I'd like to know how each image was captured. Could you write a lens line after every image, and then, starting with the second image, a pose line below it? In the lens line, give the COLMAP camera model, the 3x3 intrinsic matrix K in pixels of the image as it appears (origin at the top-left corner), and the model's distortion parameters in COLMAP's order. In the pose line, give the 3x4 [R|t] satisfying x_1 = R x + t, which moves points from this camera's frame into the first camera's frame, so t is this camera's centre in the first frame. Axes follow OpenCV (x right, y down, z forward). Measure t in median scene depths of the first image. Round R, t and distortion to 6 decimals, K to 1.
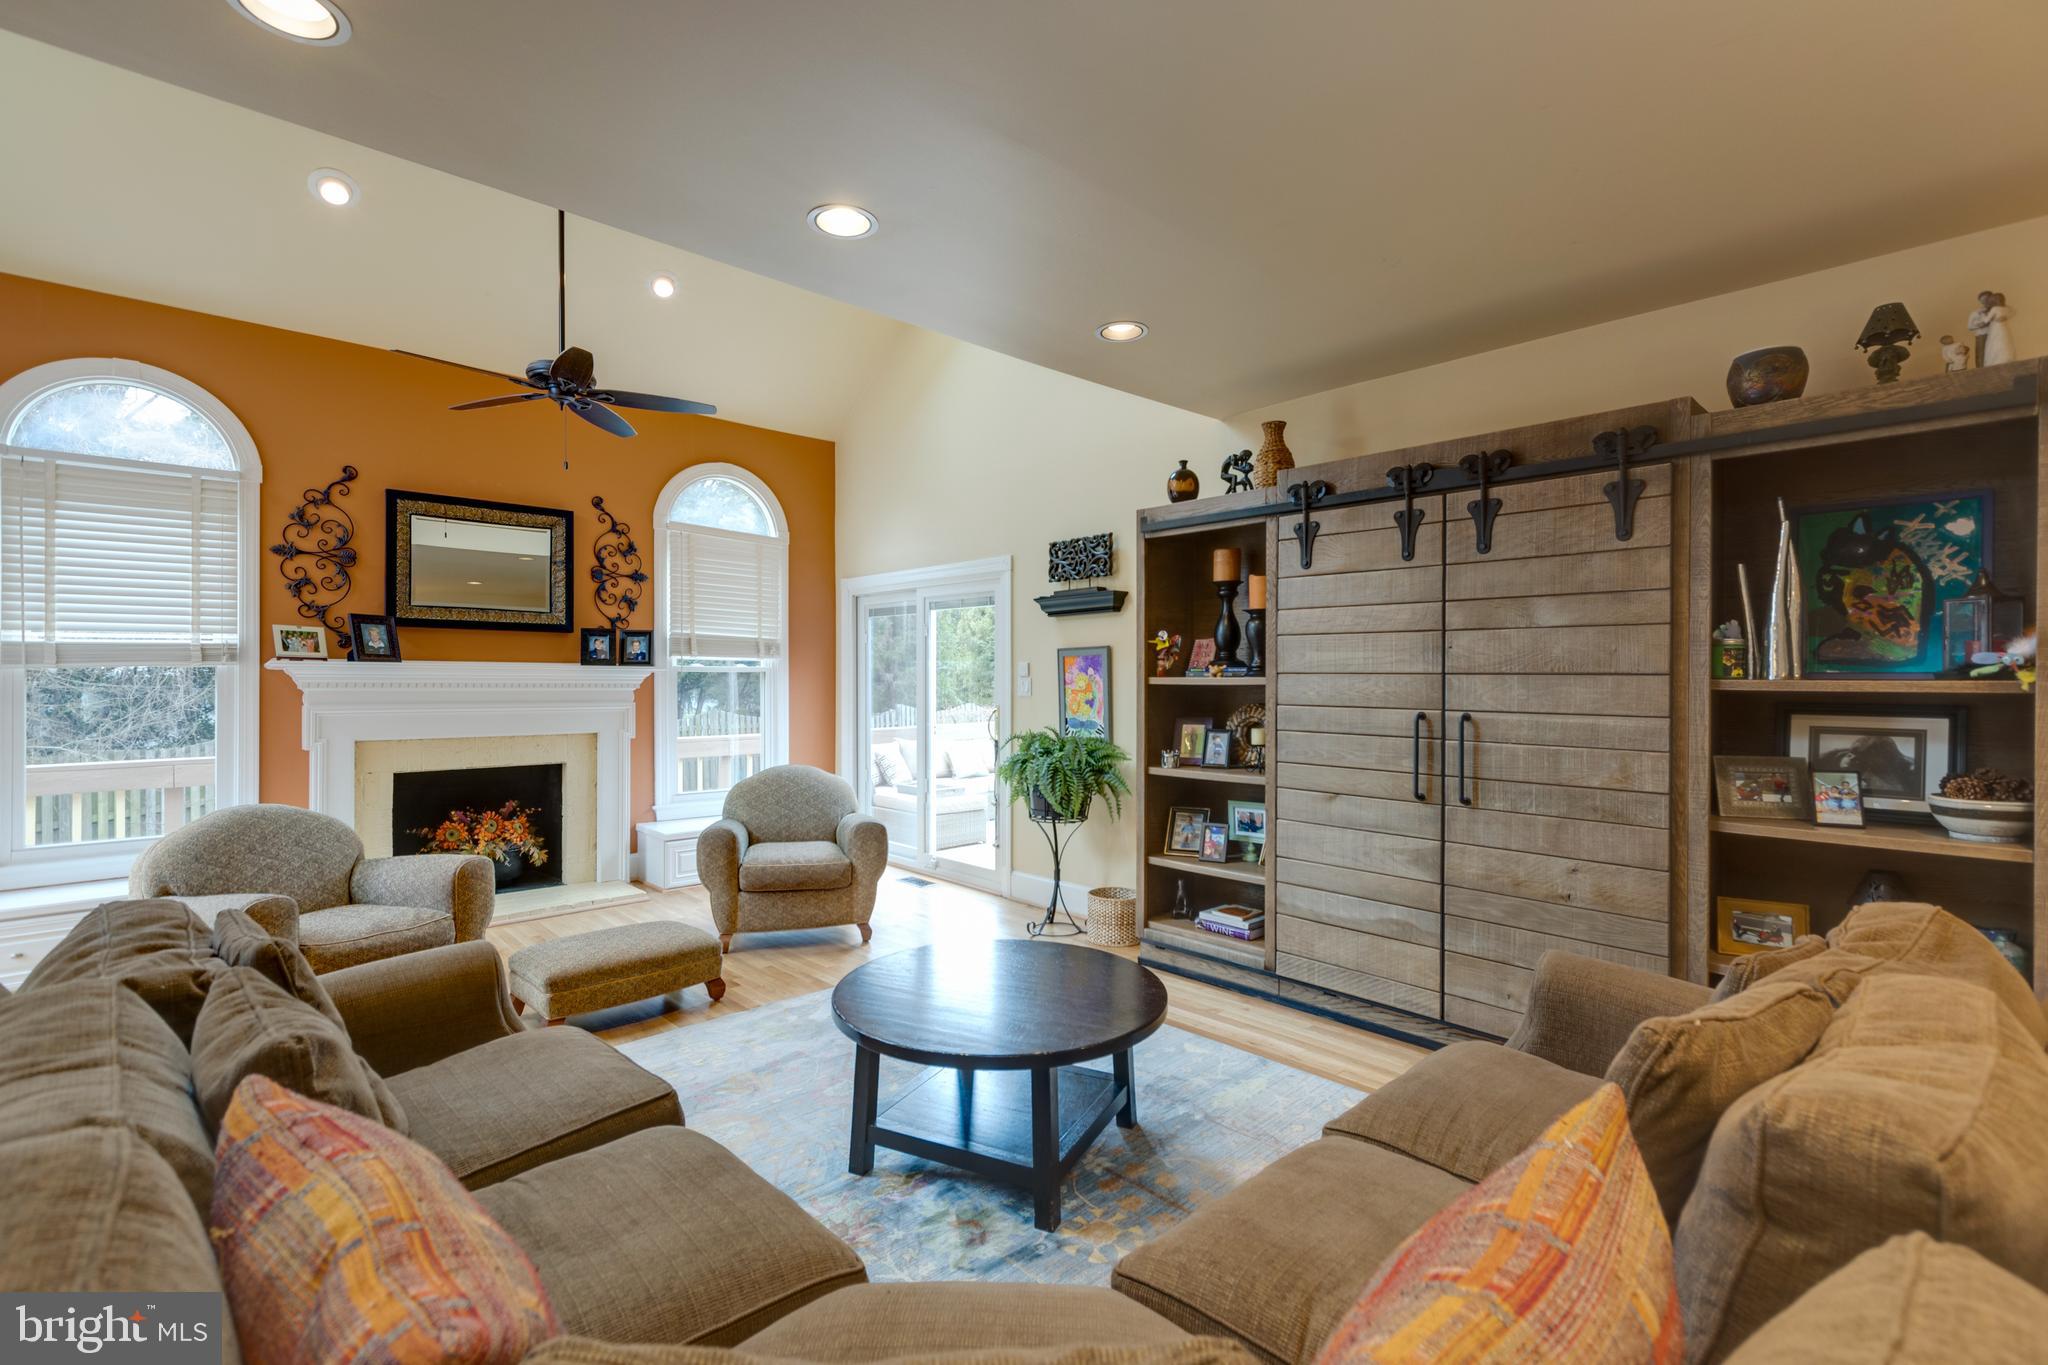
lens RADIAL K [[912.6, 0, 1027.0], [0, 912.6, 677.6], [0, 0, 1]] dist [0.003003, -0.000576]
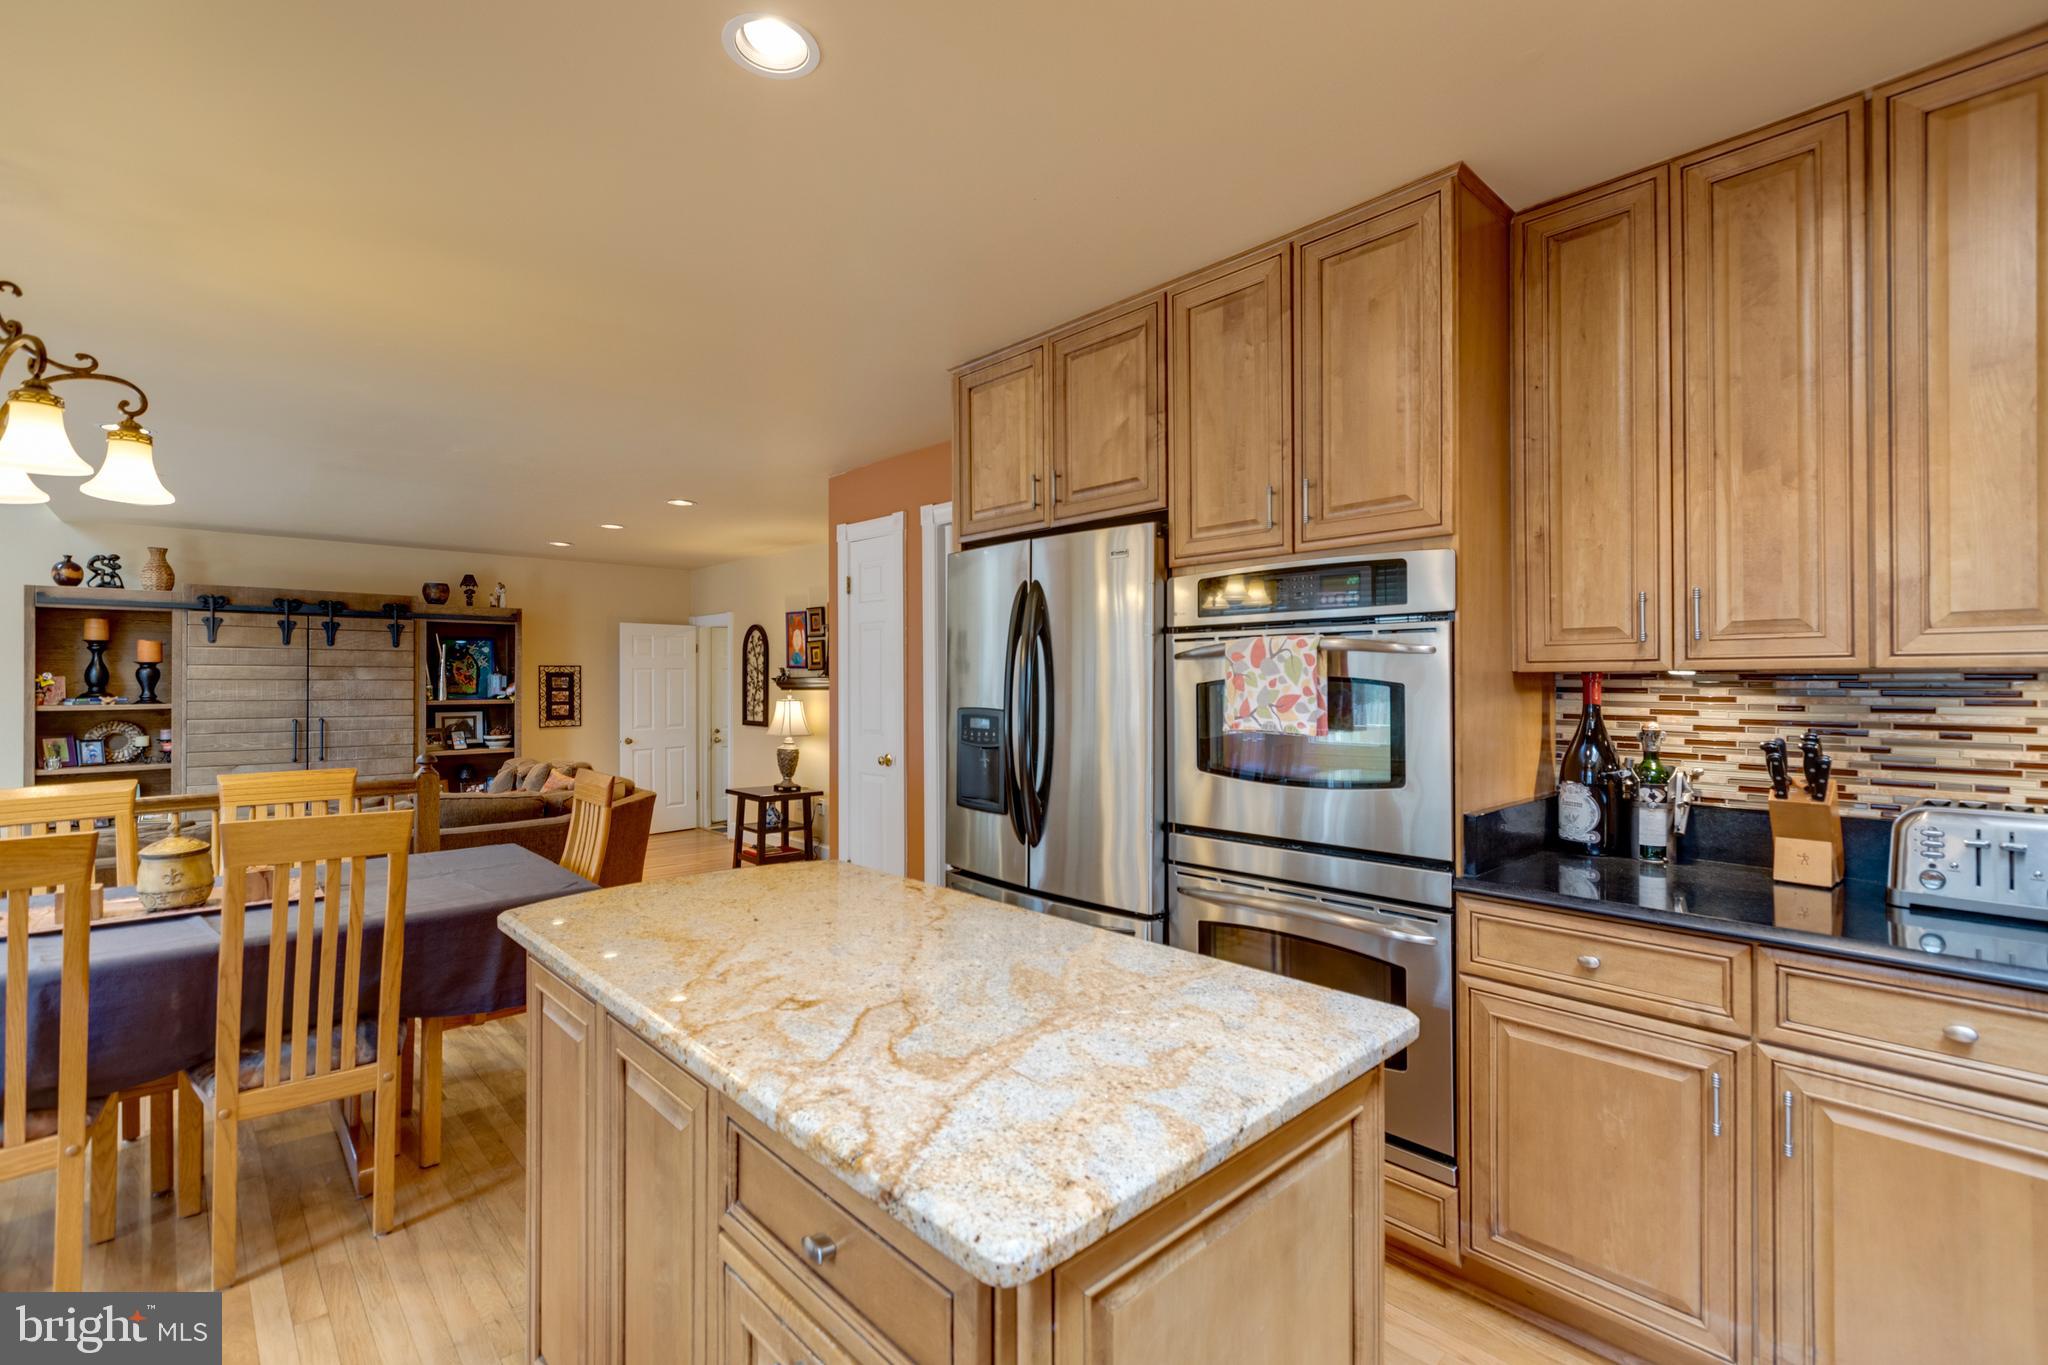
lens RADIAL K [[912.6, 0, 1027.0], [0, 912.6, 677.6], [0, 0, 1]] dist [0.003003, -0.000576]
pose [[0.001368, 0.000242, 0.999999, -1.820597], [0.001025, 0.999999, -0.000243, -0.059634], [-0.999999, 0.001025, 0.001368, -0.740974]]
